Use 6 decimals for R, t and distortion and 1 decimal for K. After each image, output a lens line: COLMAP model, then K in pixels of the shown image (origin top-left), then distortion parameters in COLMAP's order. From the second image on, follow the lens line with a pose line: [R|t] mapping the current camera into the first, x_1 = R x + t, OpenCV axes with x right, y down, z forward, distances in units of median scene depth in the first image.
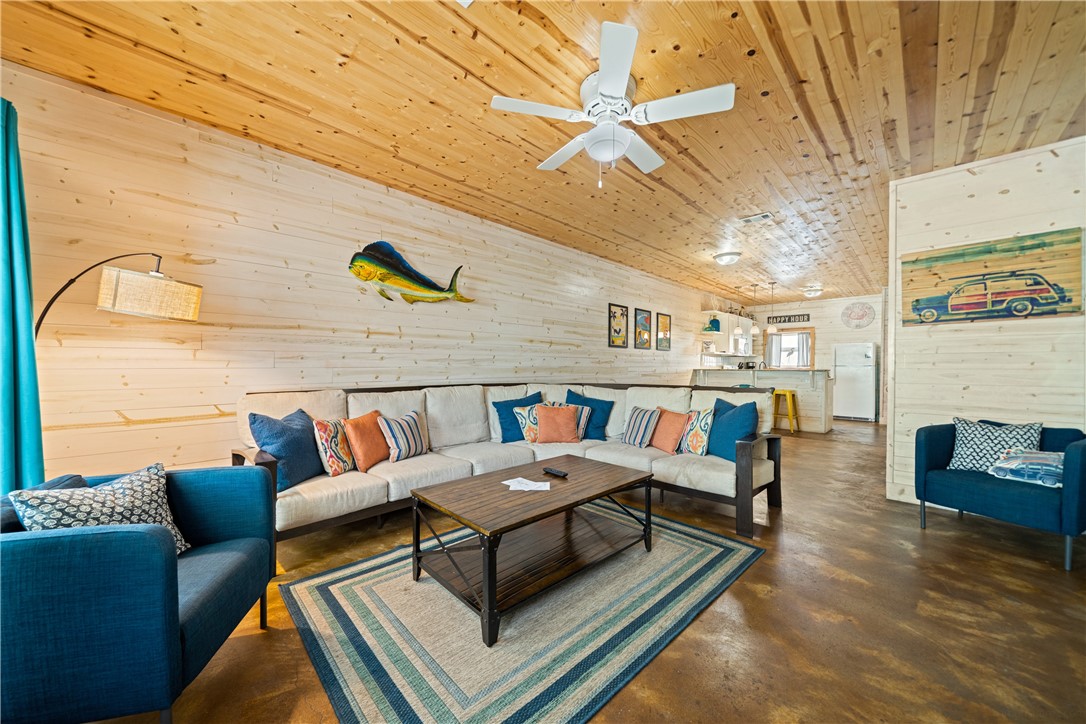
lens RADIAL K [[392.7, 0, 544.5], [0, 392.7, 370.1], [0, 0, 1]] dist [0.000206, 0.000002]
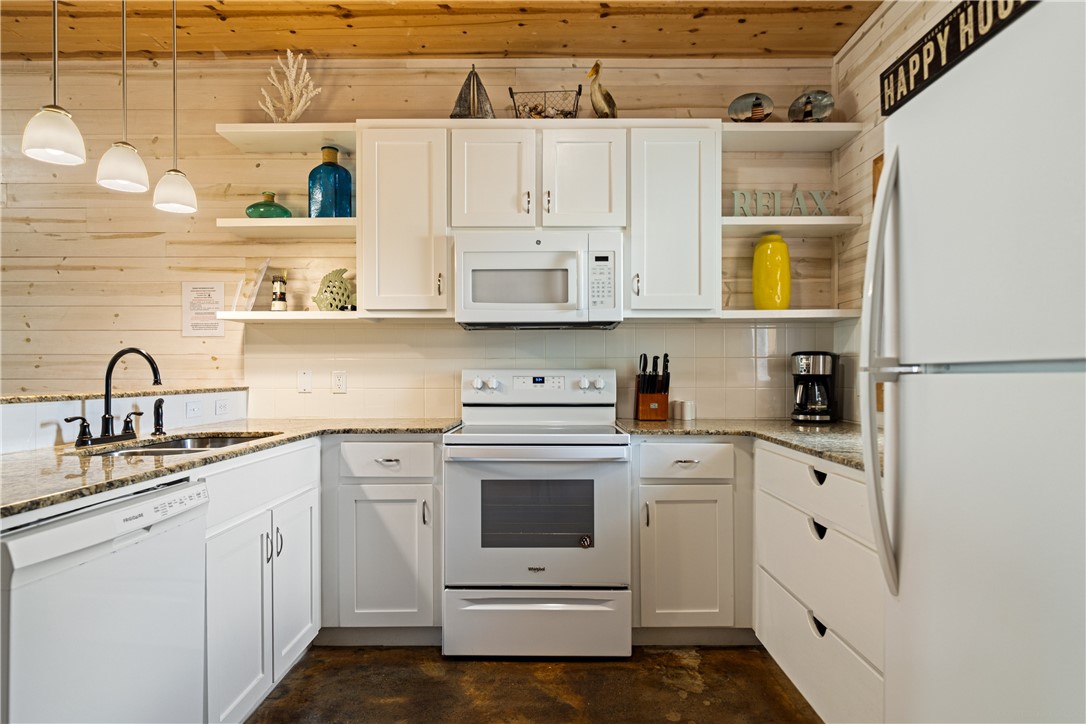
lens RADIAL K [[638.7, 0, 546.1], [0, 638.7, 376.3], [0, 0, 1]] dist [0.000457, 0.000241]
pose [[0.692769, -0.001358, -0.721158, 1.081615], [-0.005121, 0.999964, -0.006802, -0.010753], [0.721141, 0.008405, 0.692737, 1.163782]]
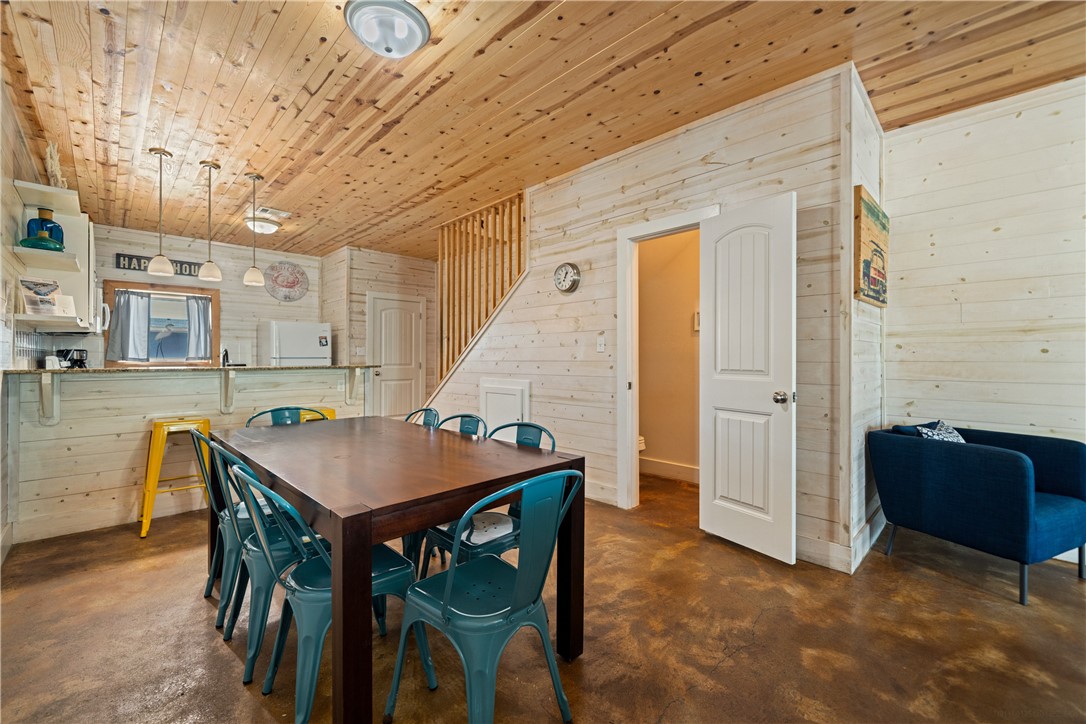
lens RADIAL K [[444.8, 0, 545.9], [0, 444.8, 355.7], [0, 0, 1]] dist [0.001371, -0.000079]
pose [[0.022114, 0.003469, 0.999749, 0.089620], [0.012513, 0.999915, -0.003746, -0.009620], [-0.999677, 0.012592, 0.022069, 0.787525]]
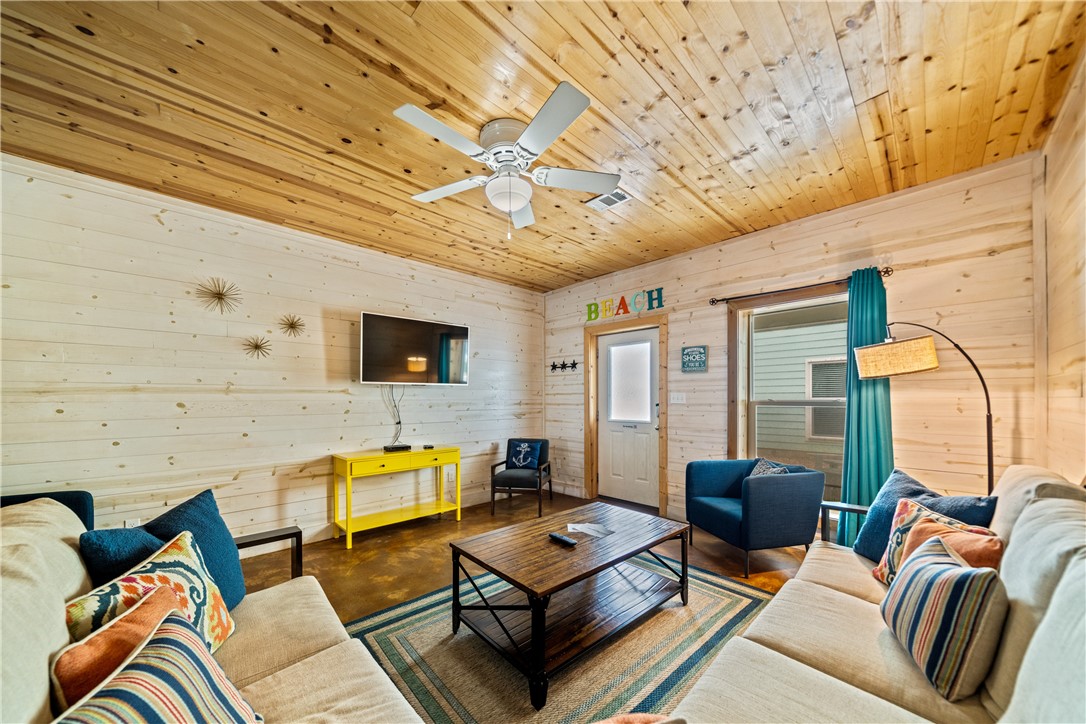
lens RADIAL K [[378.8, 0, 544.4], [0, 378.8, 399.8], [0, 0, 1]] dist [-0.001079, -0.000031]
pose [[-0.999581, 0.003323, 0.028753, 0.015807], [0.003747, 0.999885, 0.014709, -0.025205], [-0.028701, 0.014811, -0.999478, 0.699499]]
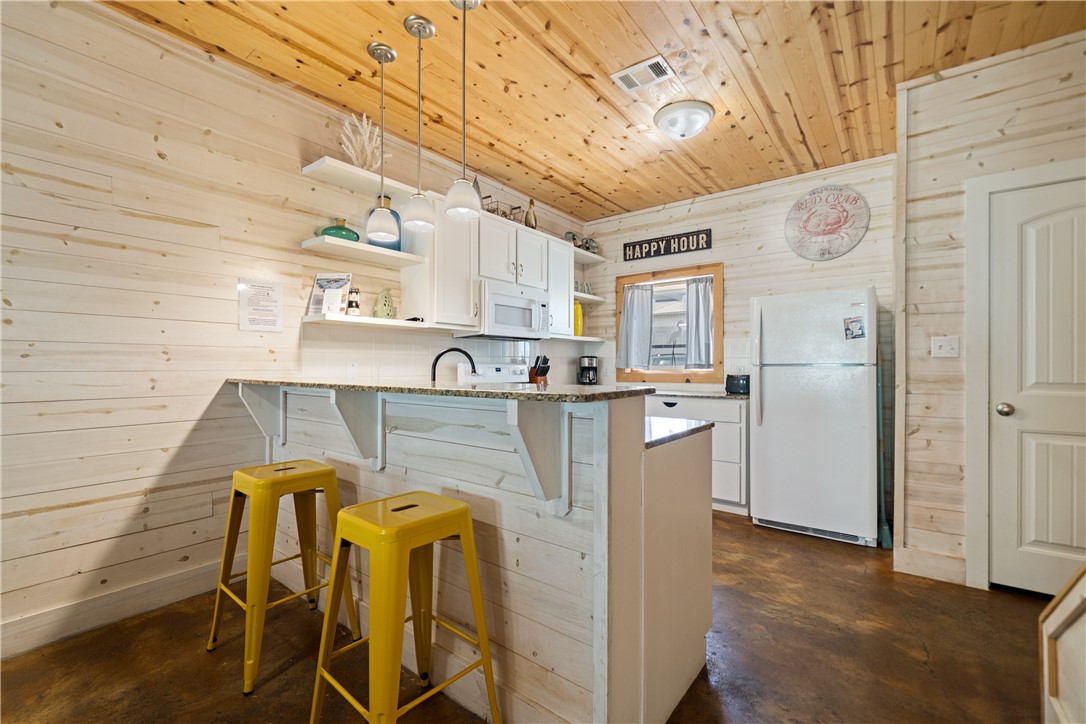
lens RADIAL K [[460.4, 0, 562.6], [0, 460.4, 365.0], [0, 0, 1]] dist [-0.000115, -0.000051]
pose [[0.991375, -0.001992, 0.131044, 0.724419], [0.003763, 0.999905, -0.013264, -0.009032], [-0.131005, 0.013642, 0.991288, 0.885302]]
